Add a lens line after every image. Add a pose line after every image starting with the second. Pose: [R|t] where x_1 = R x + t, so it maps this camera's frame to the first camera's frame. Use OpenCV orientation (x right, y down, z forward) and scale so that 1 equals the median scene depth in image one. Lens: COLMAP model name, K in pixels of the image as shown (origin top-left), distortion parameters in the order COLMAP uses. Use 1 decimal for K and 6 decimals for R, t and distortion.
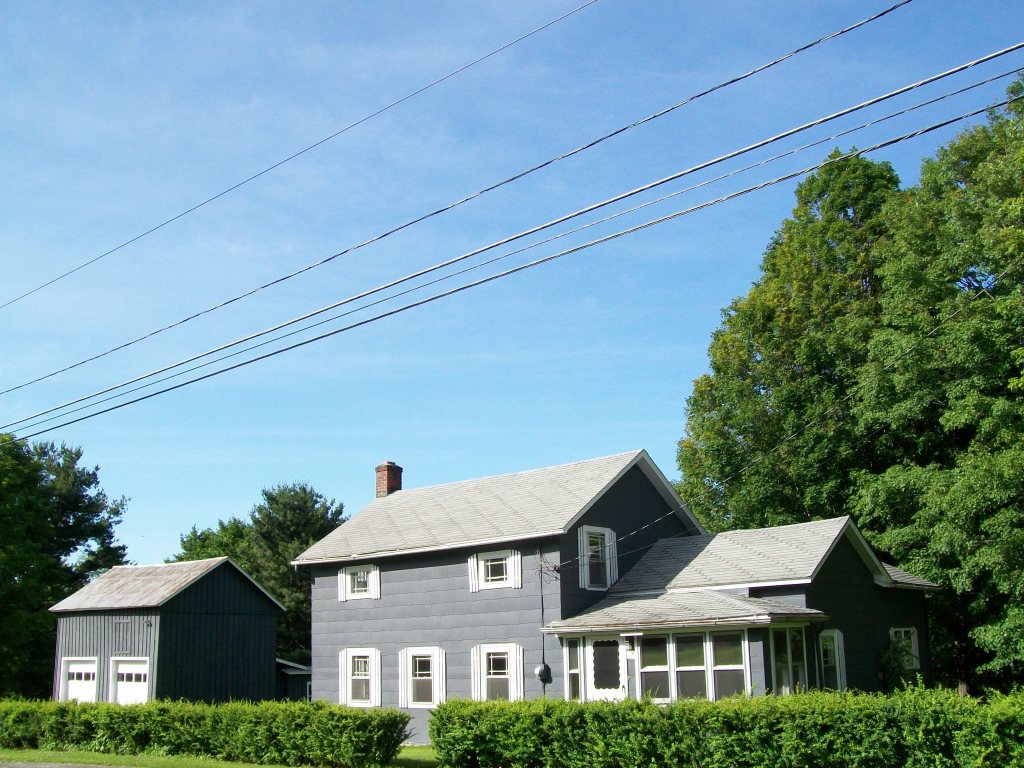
lens RADIAL K [[1096.5, 0, 514.6], [0, 1096.5, 401.4], [0, 0, 1]] dist [-0.188300, 0.204971]
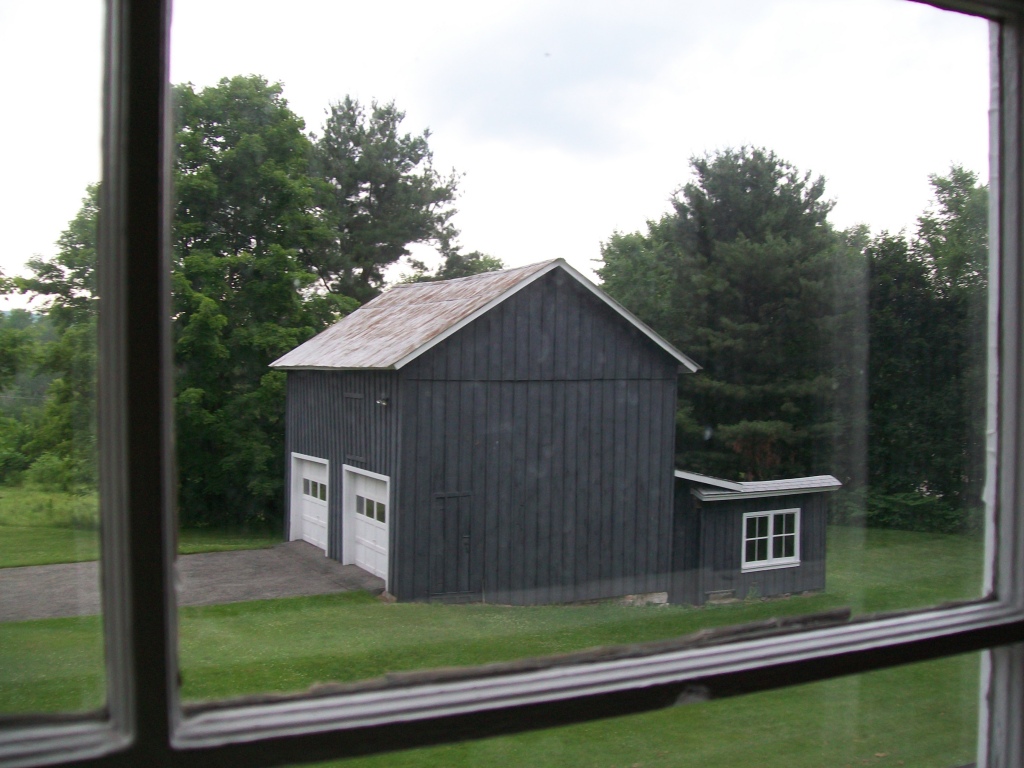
lens RADIAL K [[1096.5, 0, 514.6], [0, 1096.5, 401.4], [0, 0, 1]] dist [-0.188300, 0.204971]
pose [[0.903487, 0.044454, -0.426305, -0.059574], [0.066445, 0.968057, 0.241766, 0.064509], [0.423435, -0.246758, 0.871673, 0.417590]]
